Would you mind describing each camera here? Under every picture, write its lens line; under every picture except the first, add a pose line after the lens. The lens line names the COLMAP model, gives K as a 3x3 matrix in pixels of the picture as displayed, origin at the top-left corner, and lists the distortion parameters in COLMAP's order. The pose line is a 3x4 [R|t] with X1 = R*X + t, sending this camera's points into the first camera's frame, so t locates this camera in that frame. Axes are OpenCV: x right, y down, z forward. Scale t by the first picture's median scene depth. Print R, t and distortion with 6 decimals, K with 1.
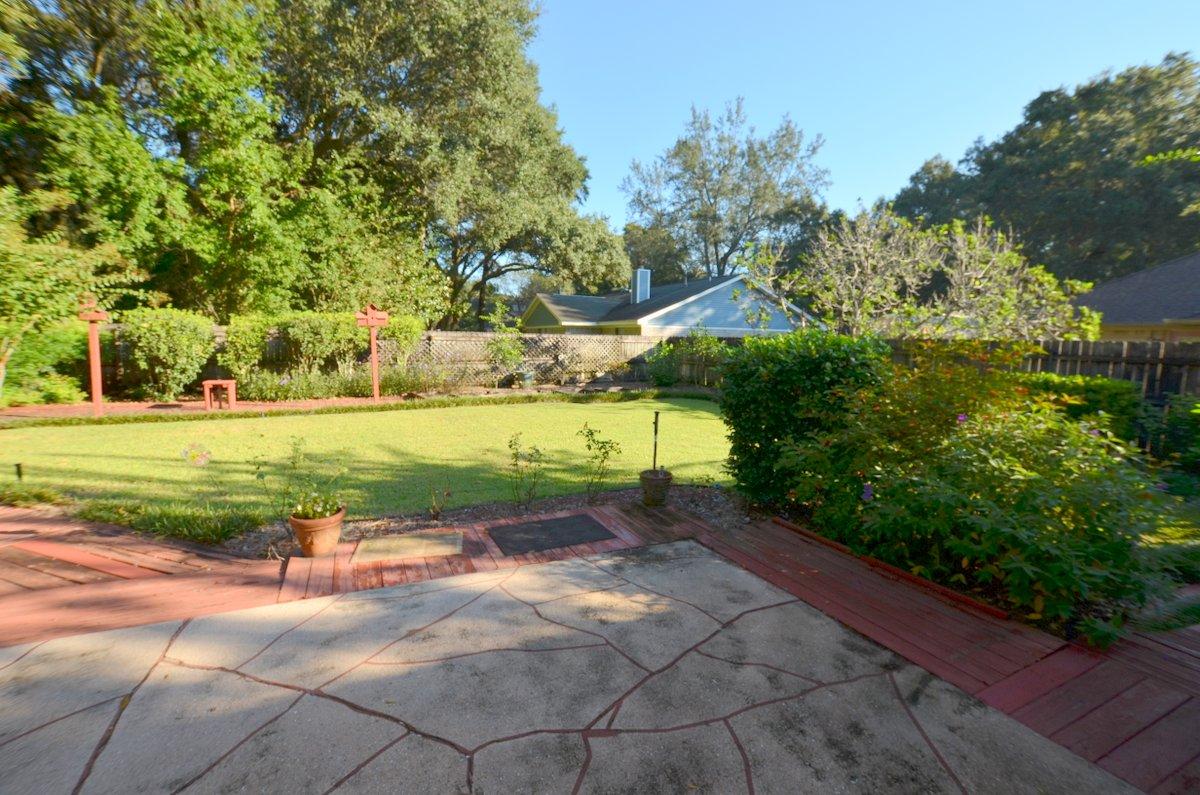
lens RADIAL K [[528.5, 0, 608.6], [0, 528.5, 394.0], [0, 0, 1]] dist [-0.023812, 0.004268]
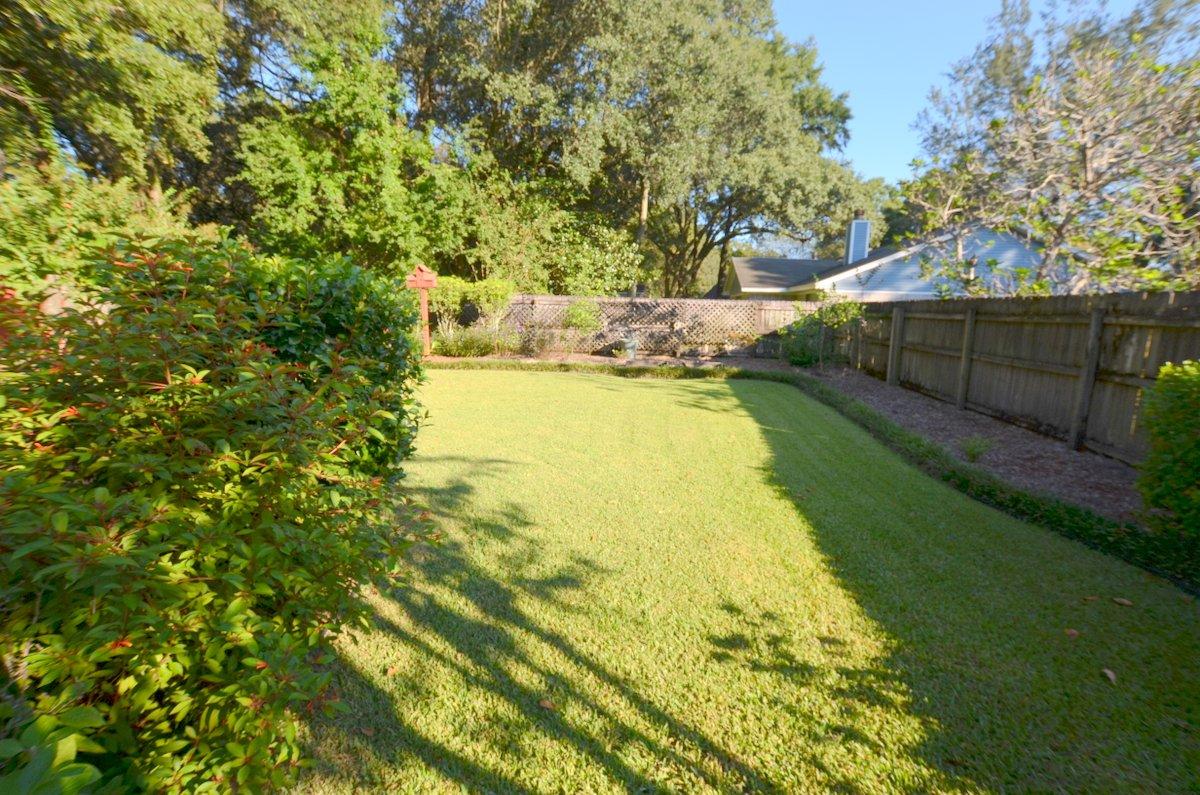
lens RADIAL K [[528.5, 0, 589.7], [0, 528.5, 393.2], [0, 0, 1]] dist [-0.023812, 0.004268]
pose [[0.847220, 0.089140, -0.523710, 0.243642], [-0.062897, 0.995719, 0.067731, -0.007692], [0.527506, -0.024443, 0.849200, 0.167435]]
